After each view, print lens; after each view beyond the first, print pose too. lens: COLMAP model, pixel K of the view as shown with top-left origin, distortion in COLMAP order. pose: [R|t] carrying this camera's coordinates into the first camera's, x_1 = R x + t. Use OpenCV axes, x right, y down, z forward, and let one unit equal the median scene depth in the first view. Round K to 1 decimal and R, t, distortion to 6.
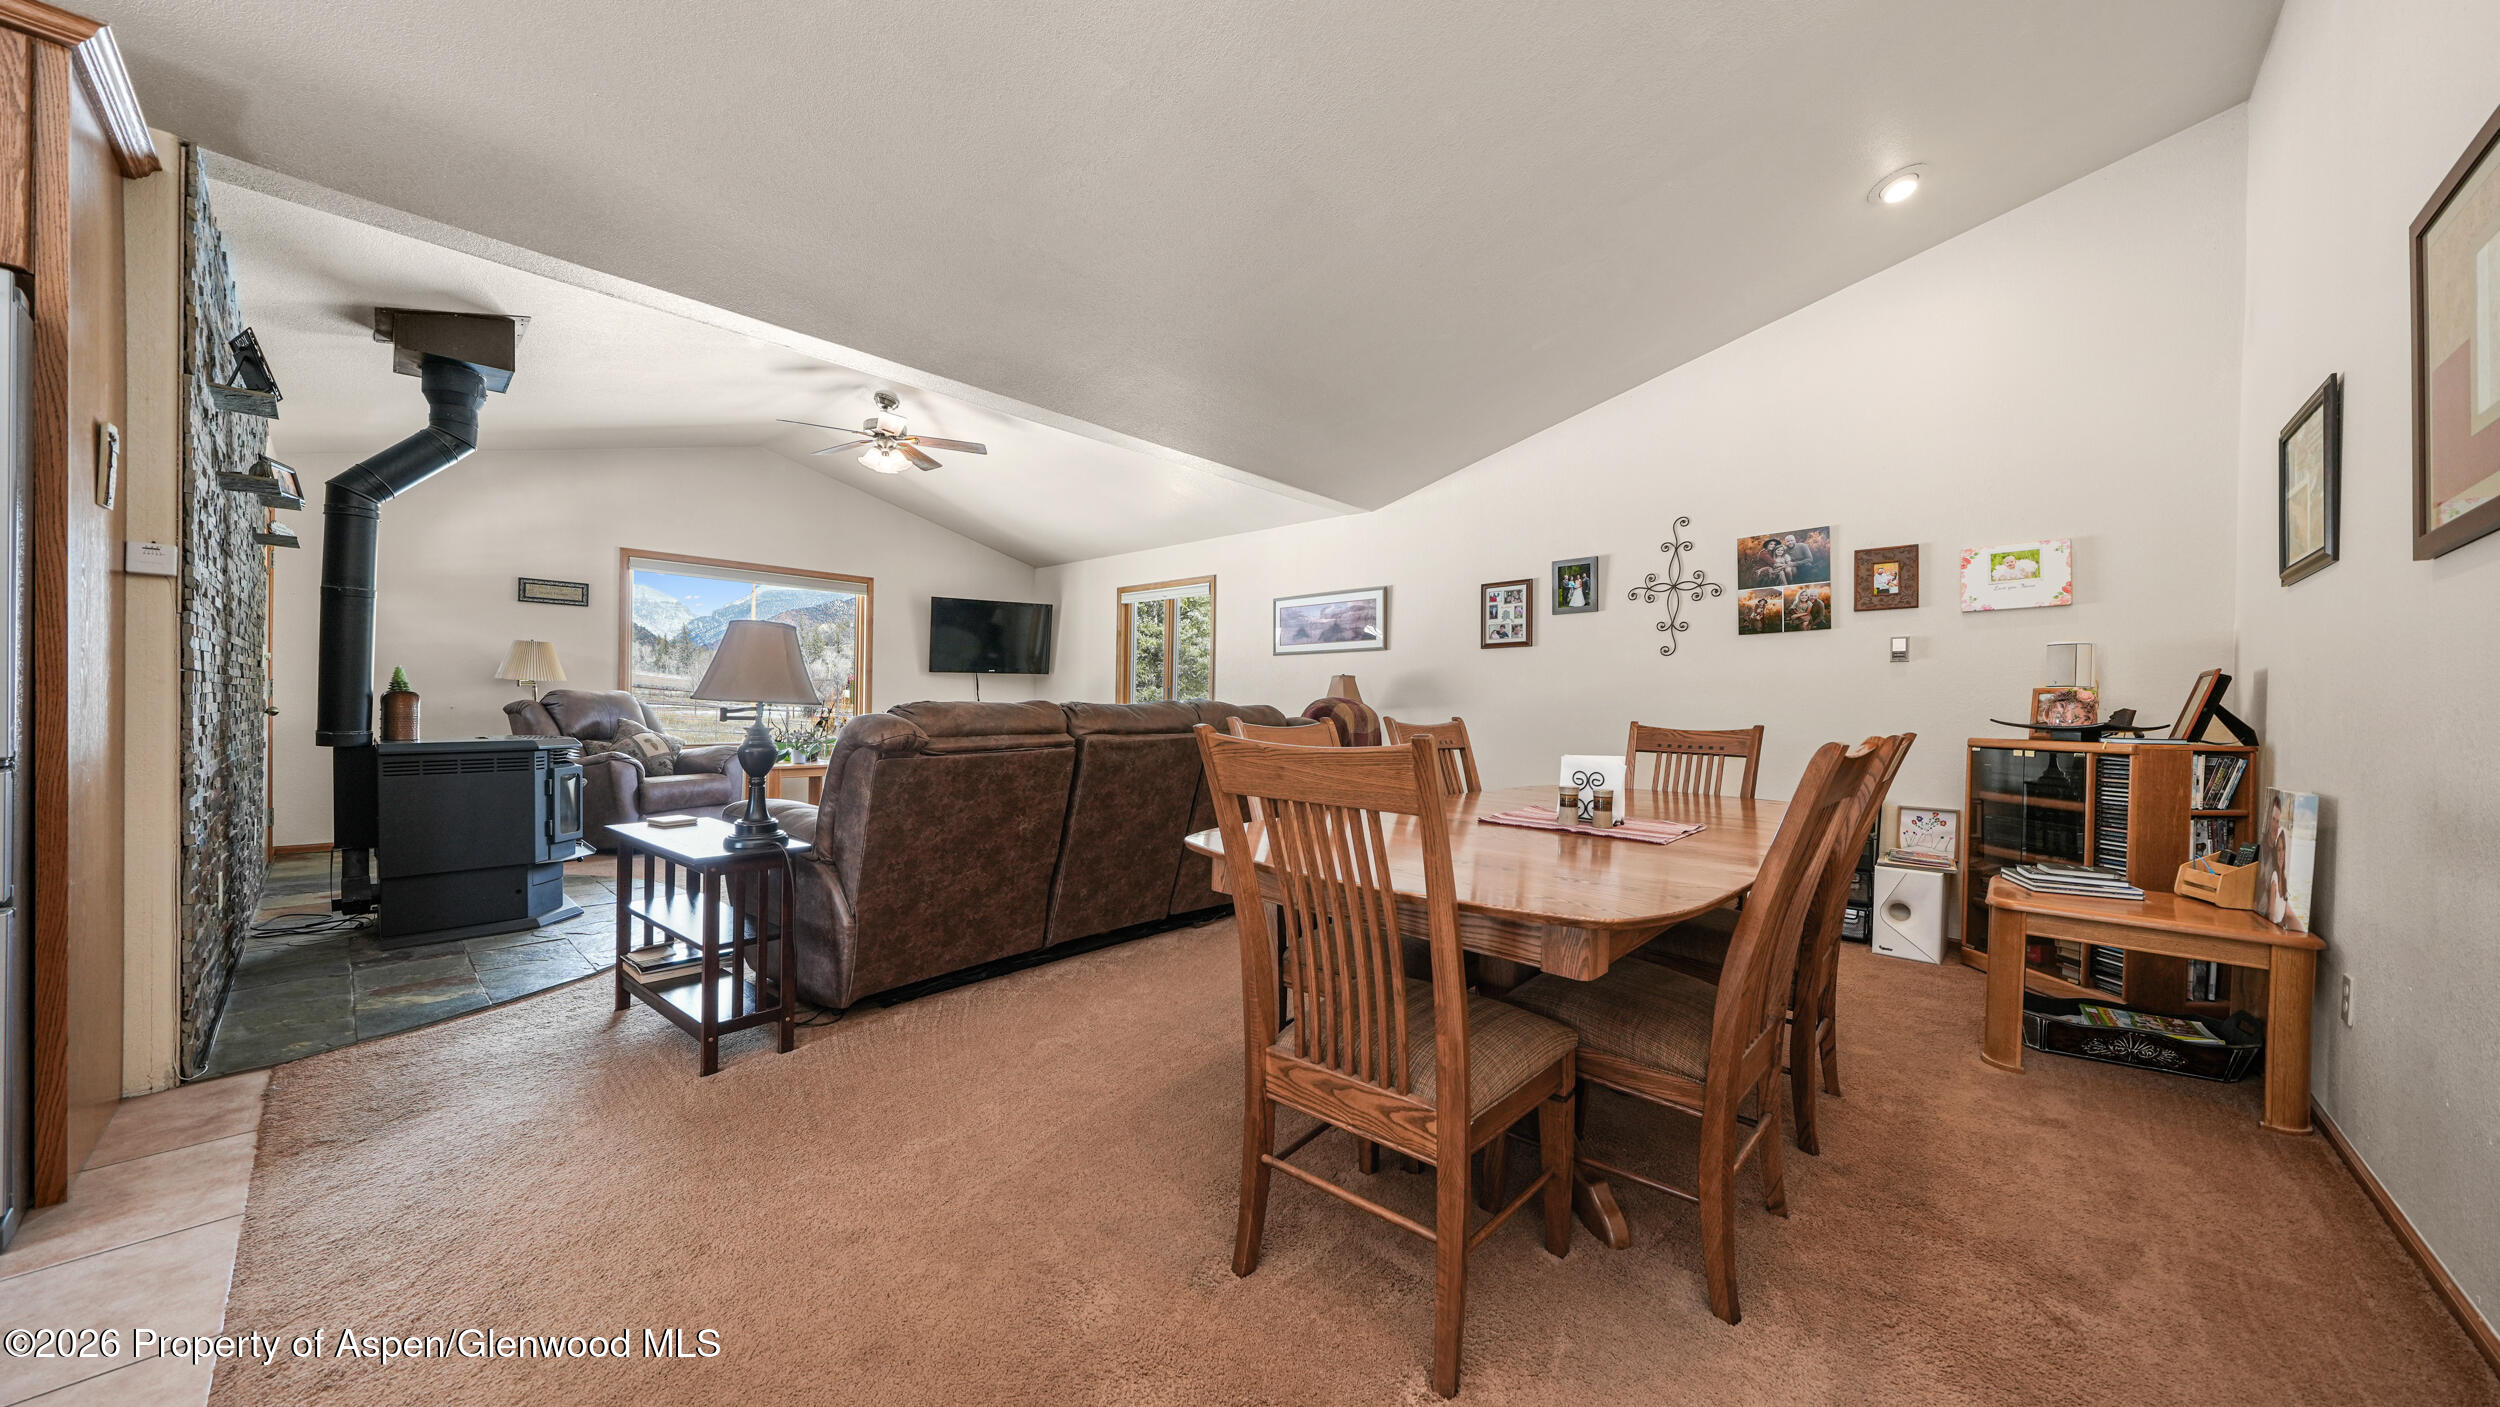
lens RADIAL K [[851.1, 0, 1245.5], [0, 851.1, 712.9], [0, 0, 1]] dist [-0.001162, 0.000010]
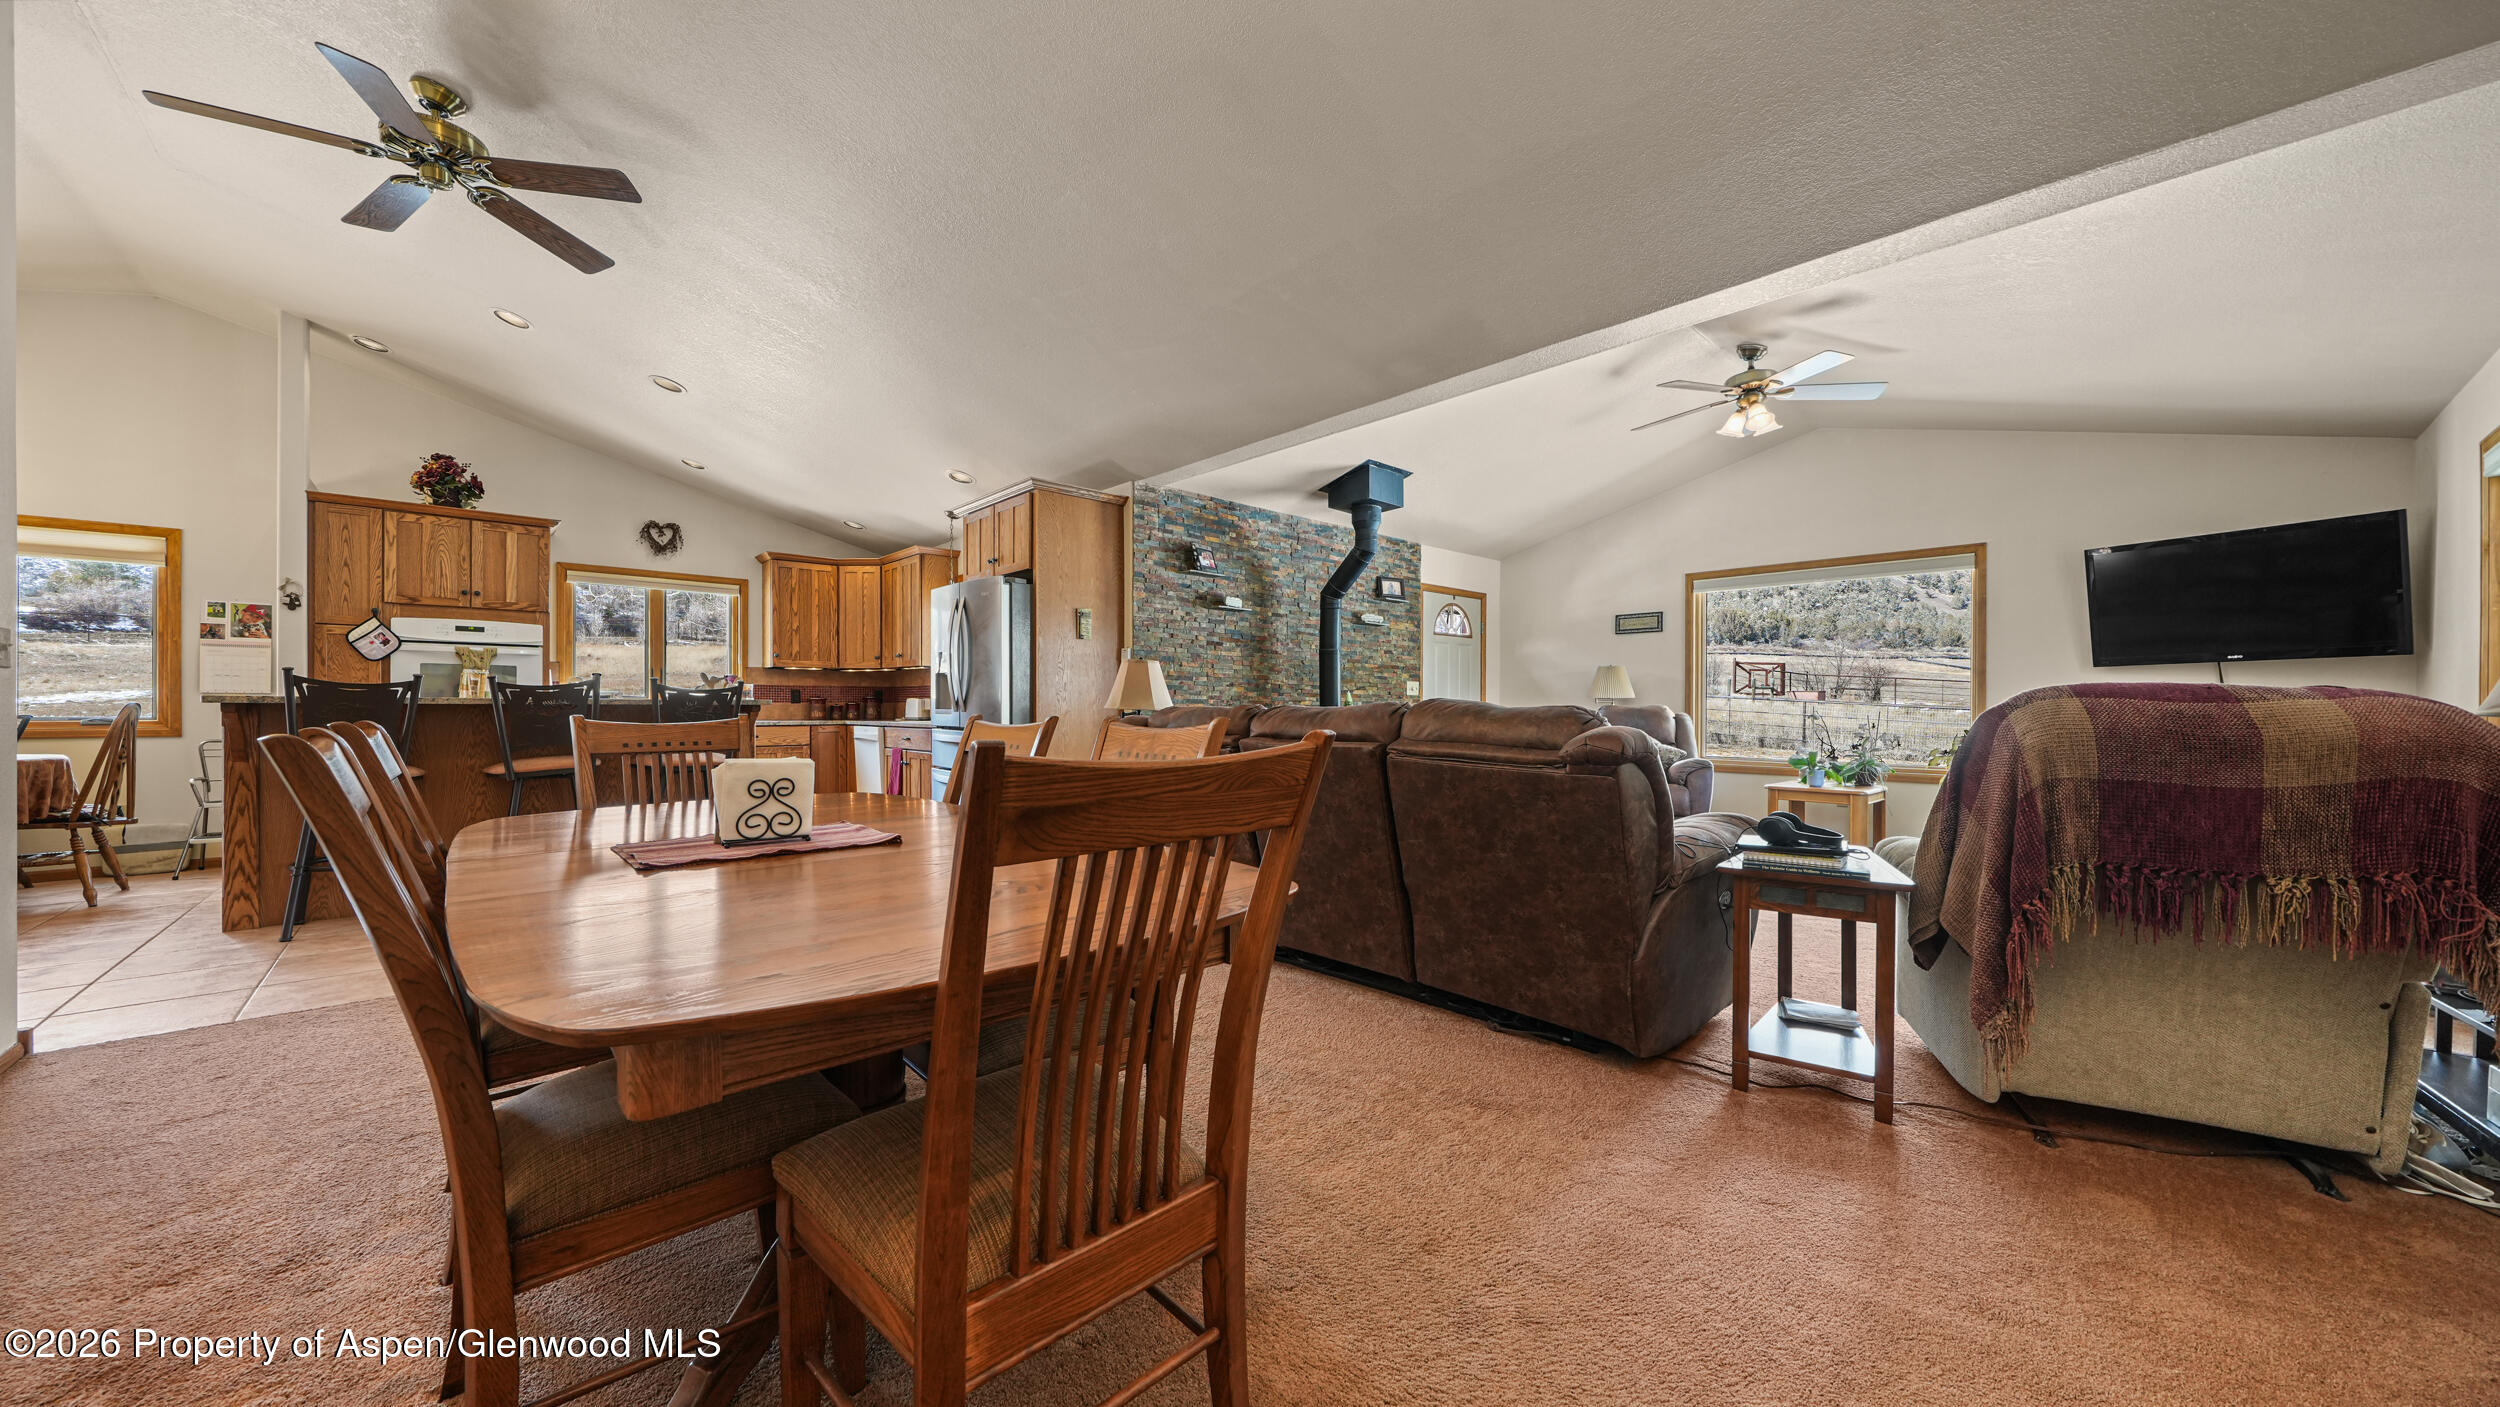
lens RADIAL K [[861.5, 0, 1250.0], [0, 861.5, 703.5], [0, 0, 1]] dist [-0.005051, 0.000030]
pose [[-0.075019, -0.020670, -0.996968, 0.539602], [-0.015321, 0.999691, -0.019574, 0.003187], [0.997064, 0.013806, -0.075312, 0.697083]]
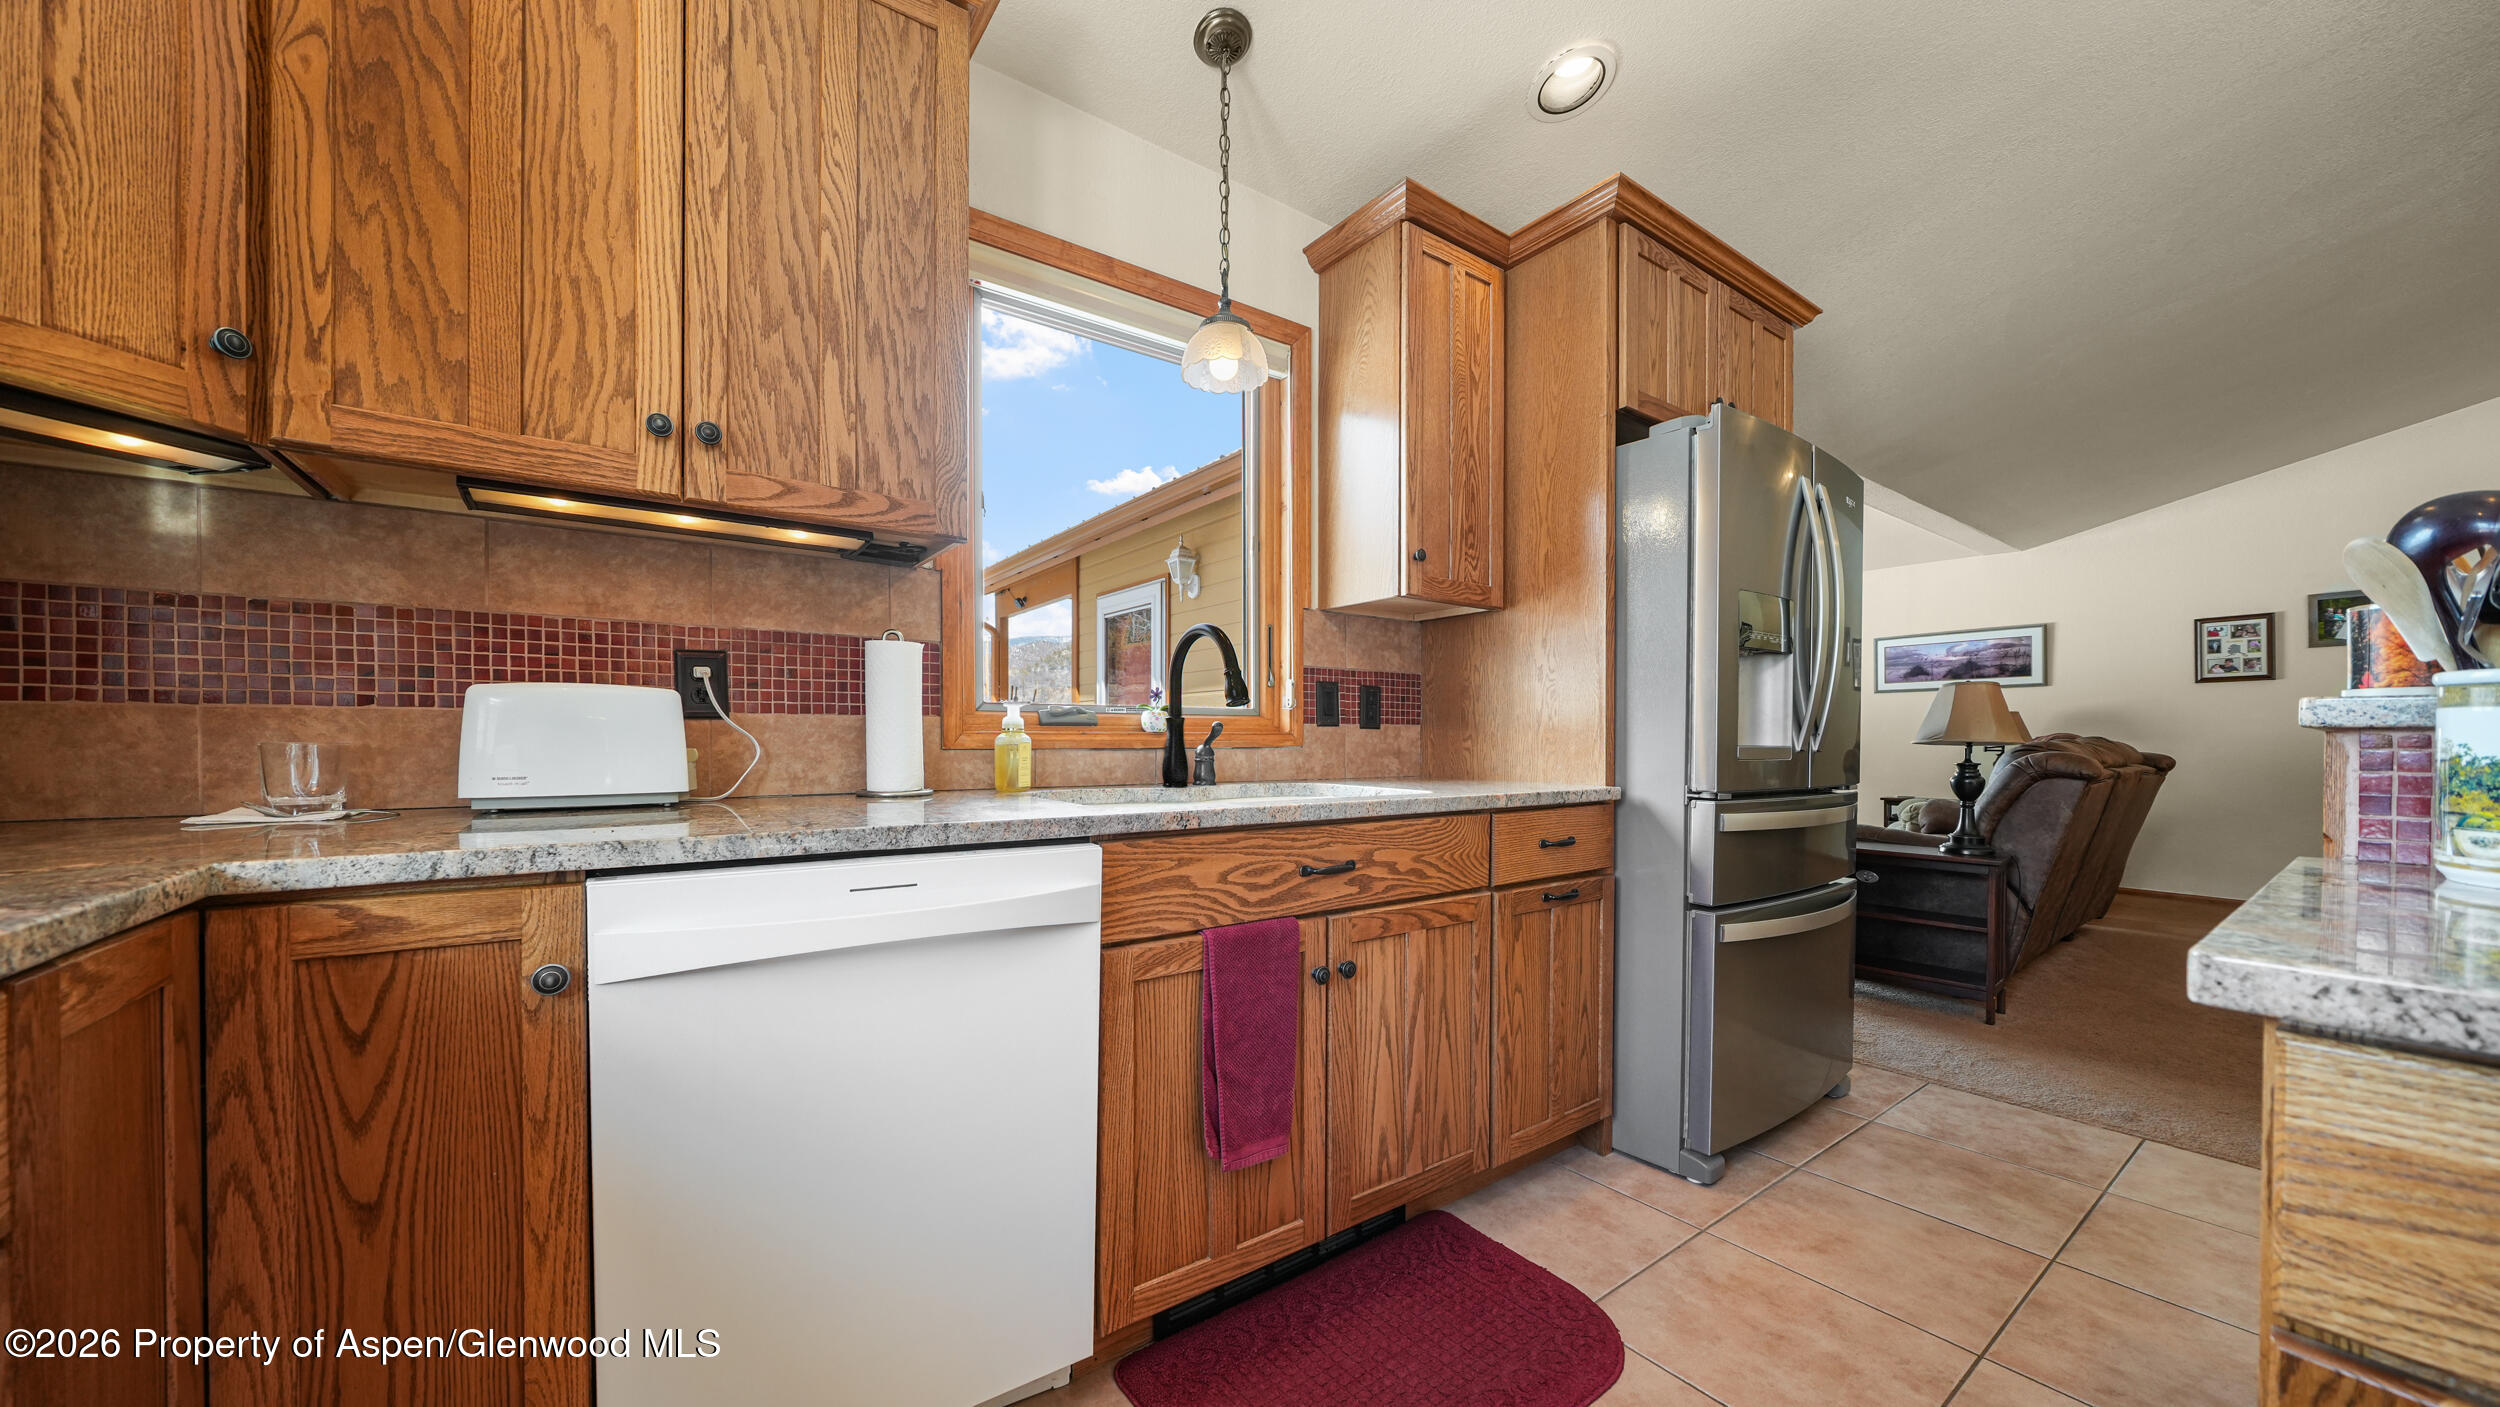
lens RADIAL K [[871.6, 0, 1243.7], [0, 871.6, 755.0], [0, 0, 1]] dist [-0.004078, 0.000122]
pose [[0.981000, -0.008613, -0.193816, -0.719539], [0.009559, 0.999947, 0.003944, -0.005105], [0.193772, -0.005722, 0.981030, -0.263773]]
